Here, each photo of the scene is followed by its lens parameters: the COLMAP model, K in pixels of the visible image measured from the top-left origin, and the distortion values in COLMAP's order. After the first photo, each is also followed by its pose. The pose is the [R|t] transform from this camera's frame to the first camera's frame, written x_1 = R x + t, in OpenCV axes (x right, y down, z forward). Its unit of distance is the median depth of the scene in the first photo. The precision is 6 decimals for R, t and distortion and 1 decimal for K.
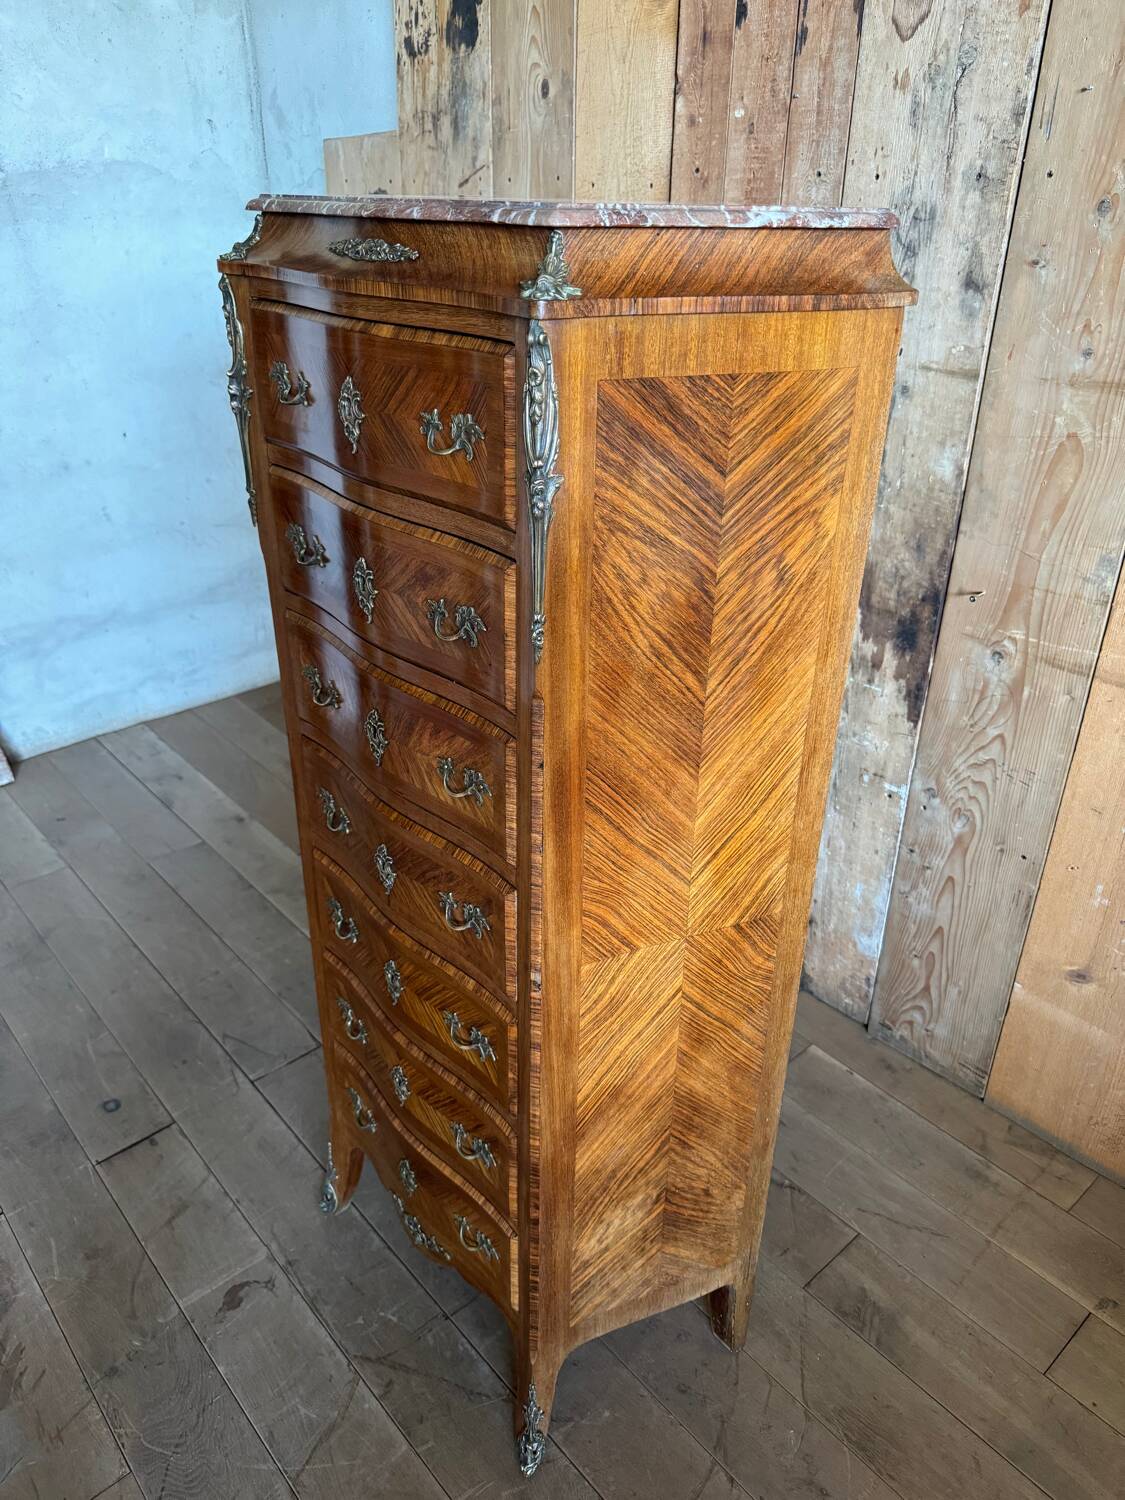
lens RADIAL K [[1070.9, 0, 549.3], [0, 1070.9, 761.0], [0, 0, 1]] dist [0.020764, -0.045187]
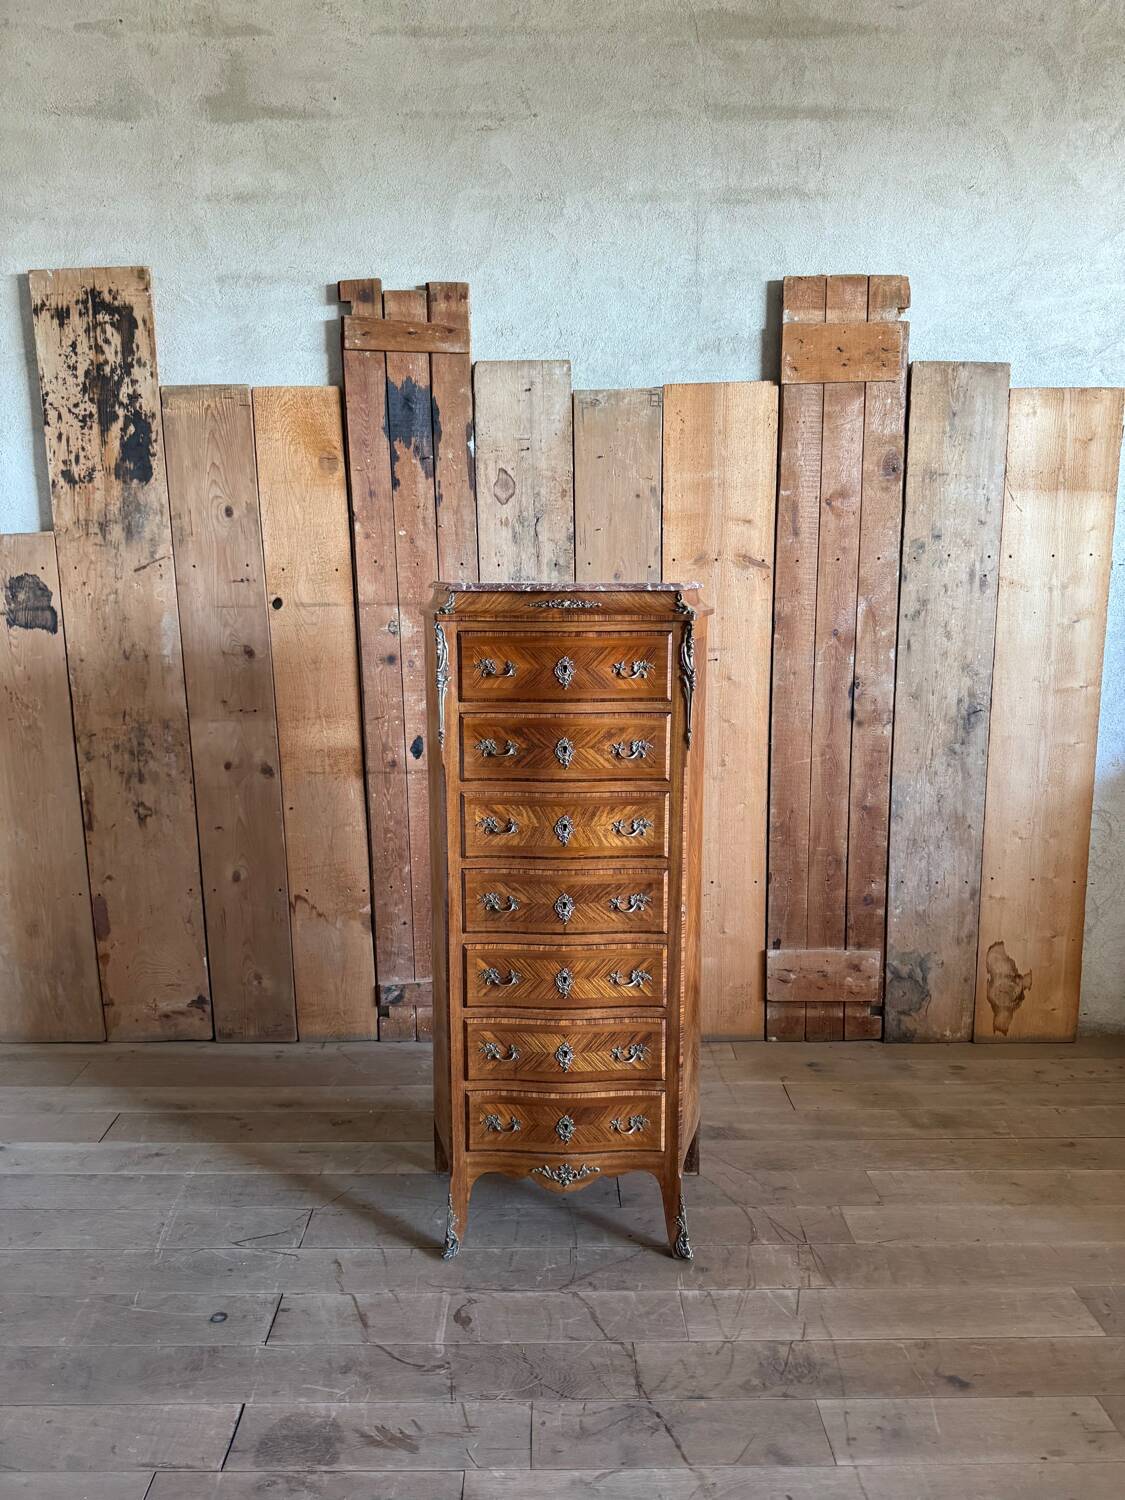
lens RADIAL K [[1071.0, 0, 556.6], [0, 1071.0, 753.0], [0, 0, 1]] dist [0.021025, -0.045945]
pose [[0.643640, -0.147482, 0.750984, -1.252586], [0.367552, 0.920256, -0.134290, 0.080003], [-0.671292, 0.362460, 0.646521, -0.228506]]
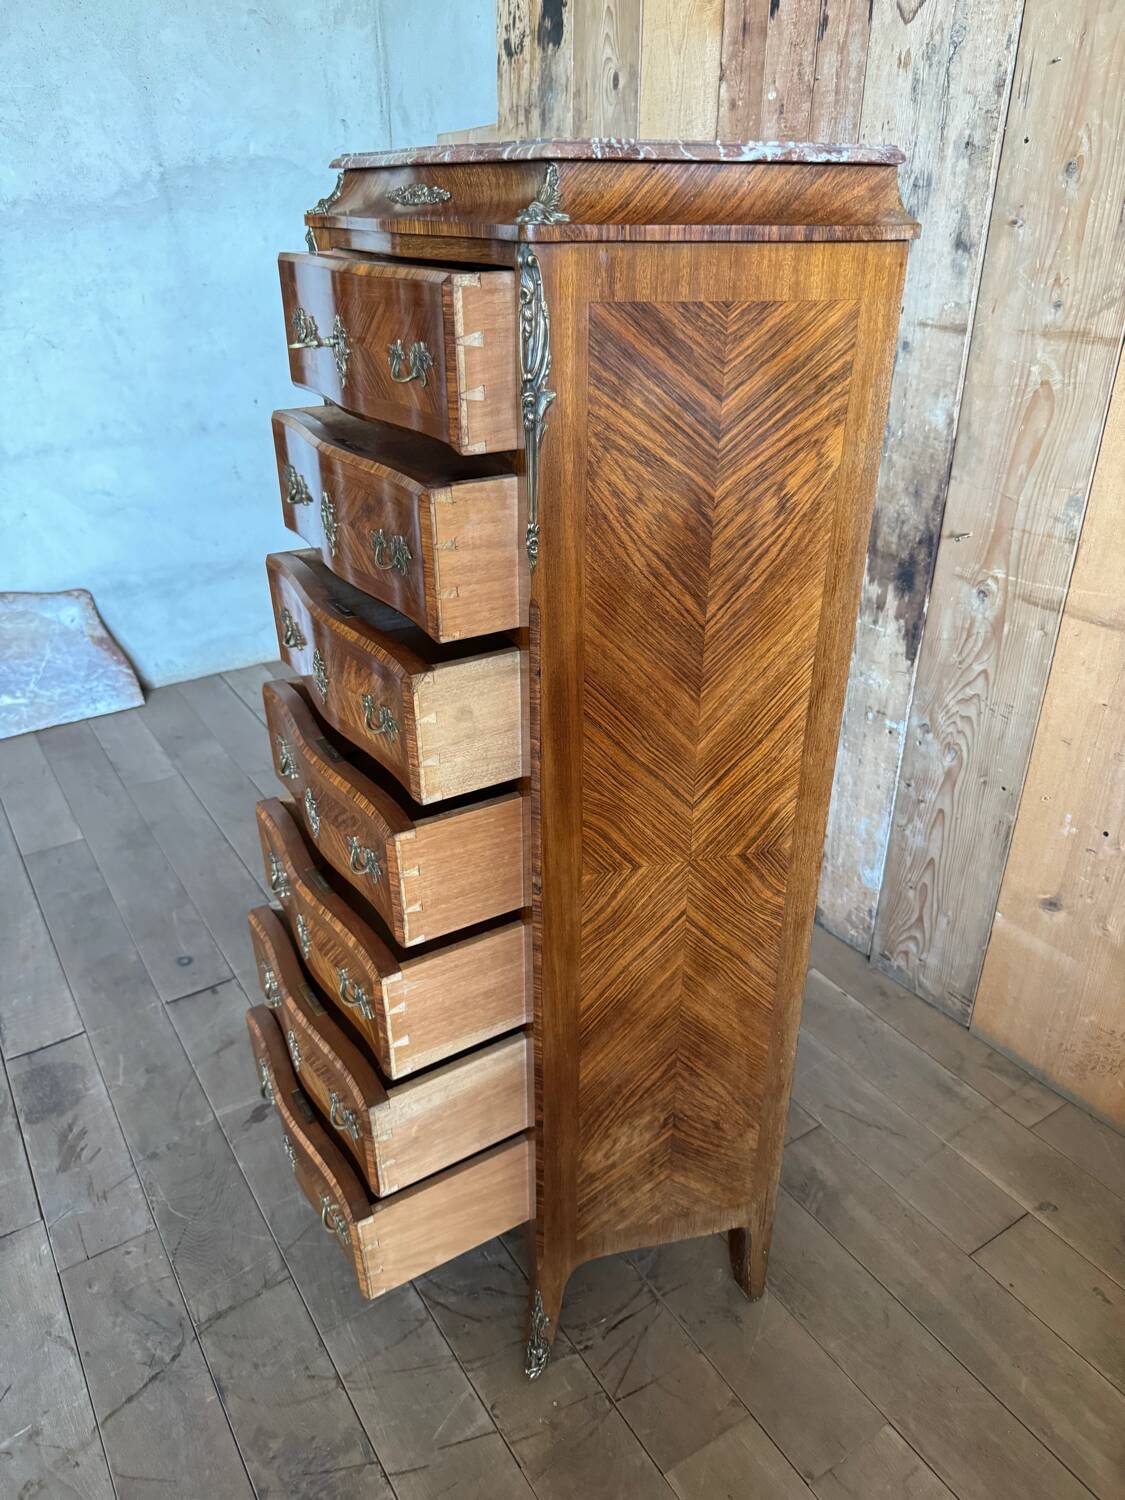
lens RADIAL K [[1071.0, 0, 549.2], [0, 1071.0, 761.7], [0, 0, 1]] dist [0.021025, -0.045945]
pose [[0.988277, 0.060401, -0.140218, 0.175117], [-0.061261, 0.998120, -0.001820, 0.110872], [0.139845, 0.010389, 0.990119, -0.133350]]
